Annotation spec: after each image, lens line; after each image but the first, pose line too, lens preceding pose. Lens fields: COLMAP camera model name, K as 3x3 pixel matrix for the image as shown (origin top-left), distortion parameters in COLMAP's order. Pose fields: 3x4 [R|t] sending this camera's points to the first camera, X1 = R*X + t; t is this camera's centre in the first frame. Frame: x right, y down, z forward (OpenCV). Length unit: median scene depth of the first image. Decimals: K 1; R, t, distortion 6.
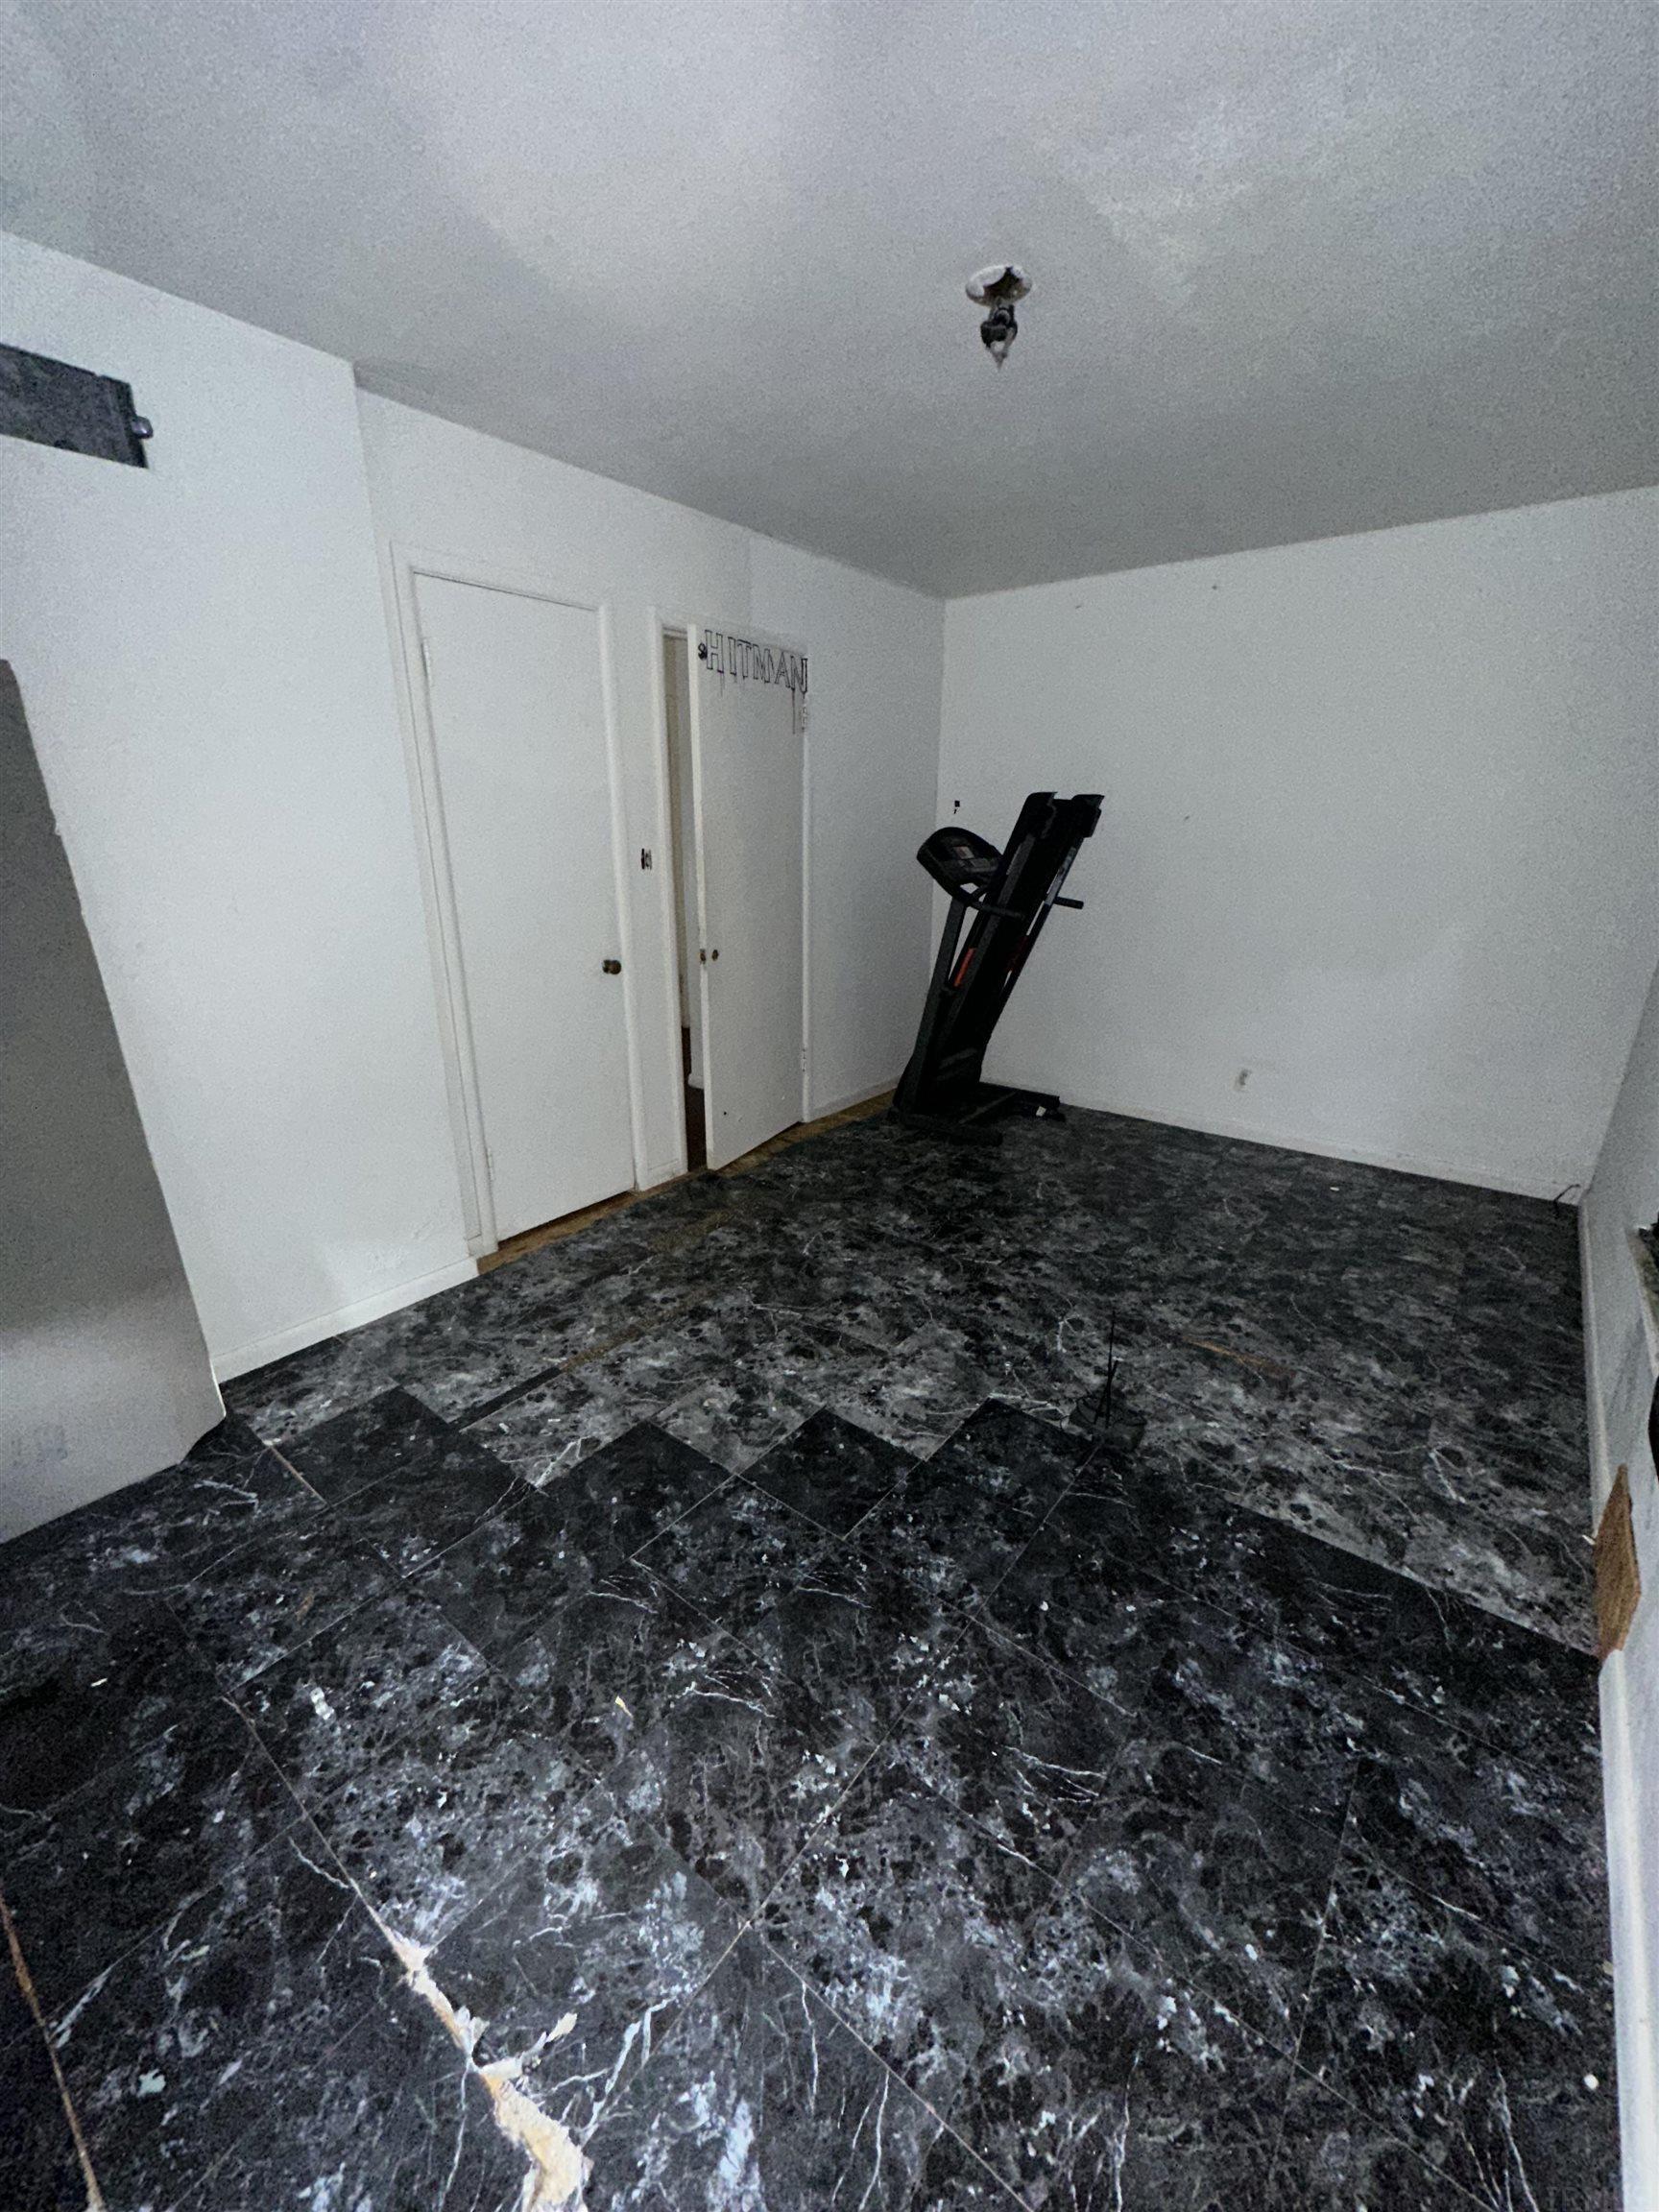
lens RADIAL K [[882.8, 0, 827.1], [0, 882.8, 1108.0], [0, 0, 1]] dist [-0.000318, -0.000265]
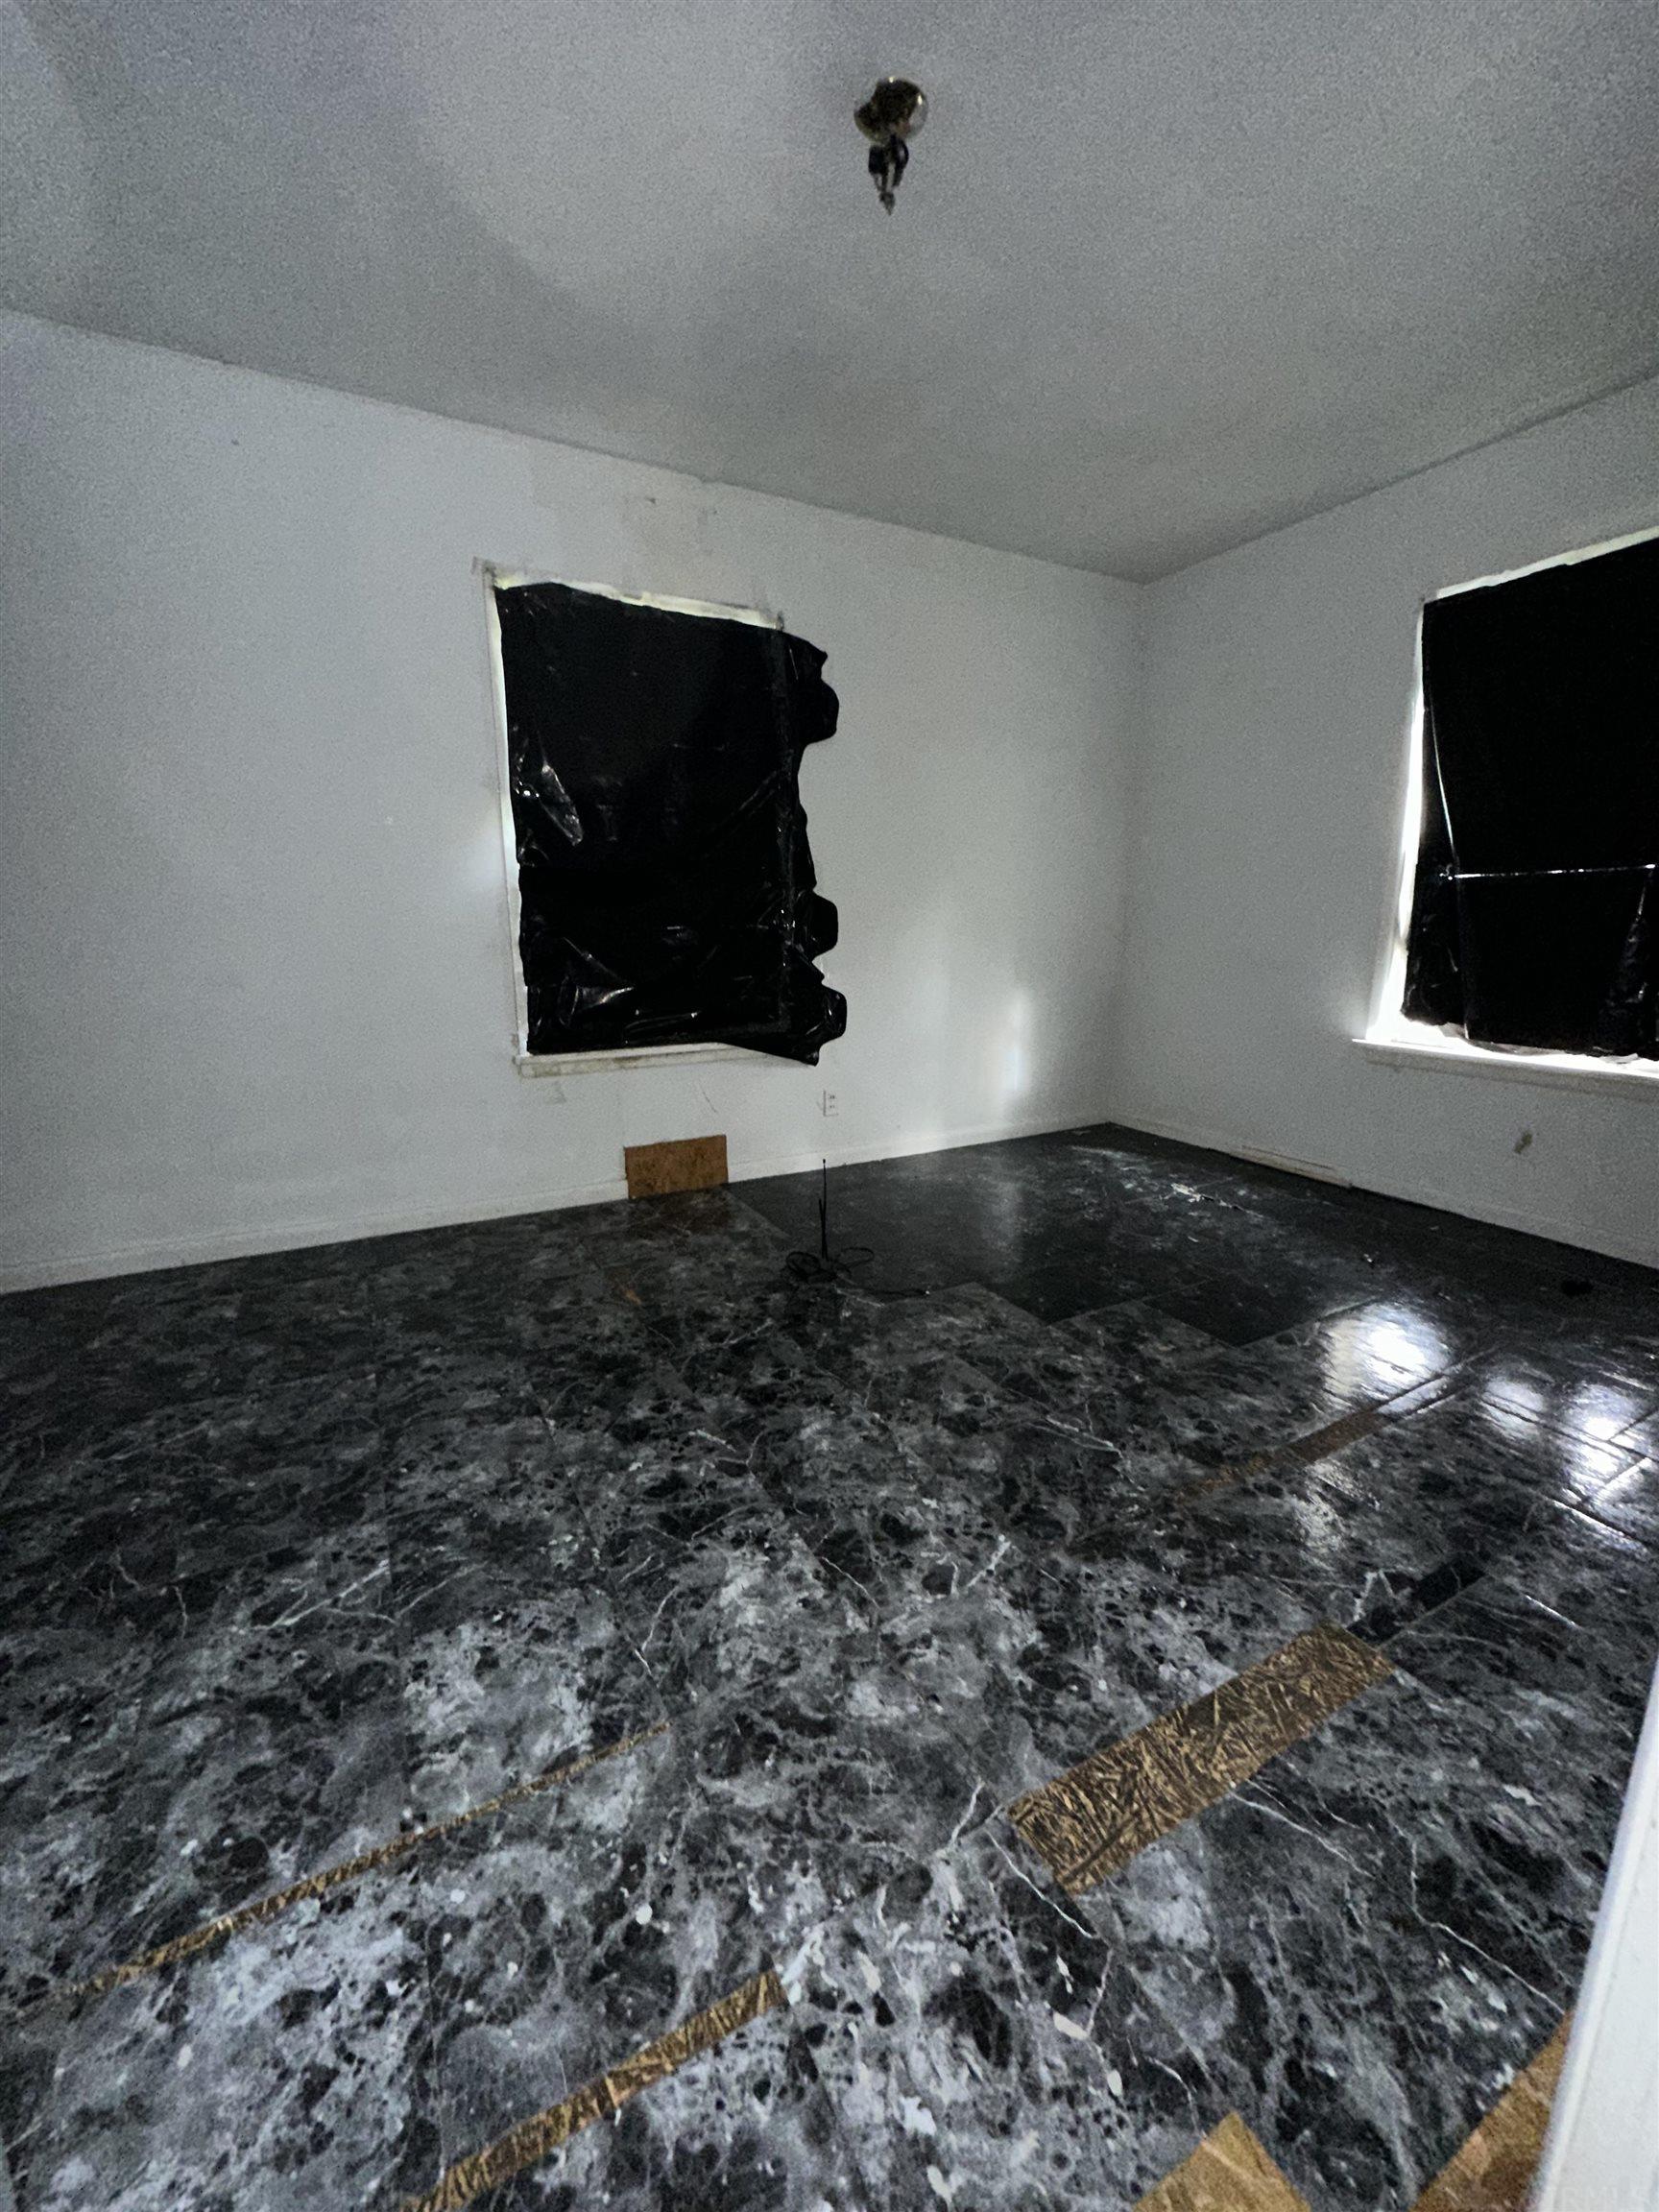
lens RADIAL K [[882.8, 0, 831.6], [0, 882.8, 1105.2], [0, 0, 1]] dist [-0.000318, -0.000265]
pose [[-0.921810, -0.082544, 0.378753, -0.109051], [0.121476, 0.866340, 0.484456, -0.316117], [-0.368118, 0.492586, -0.788574, 1.398356]]
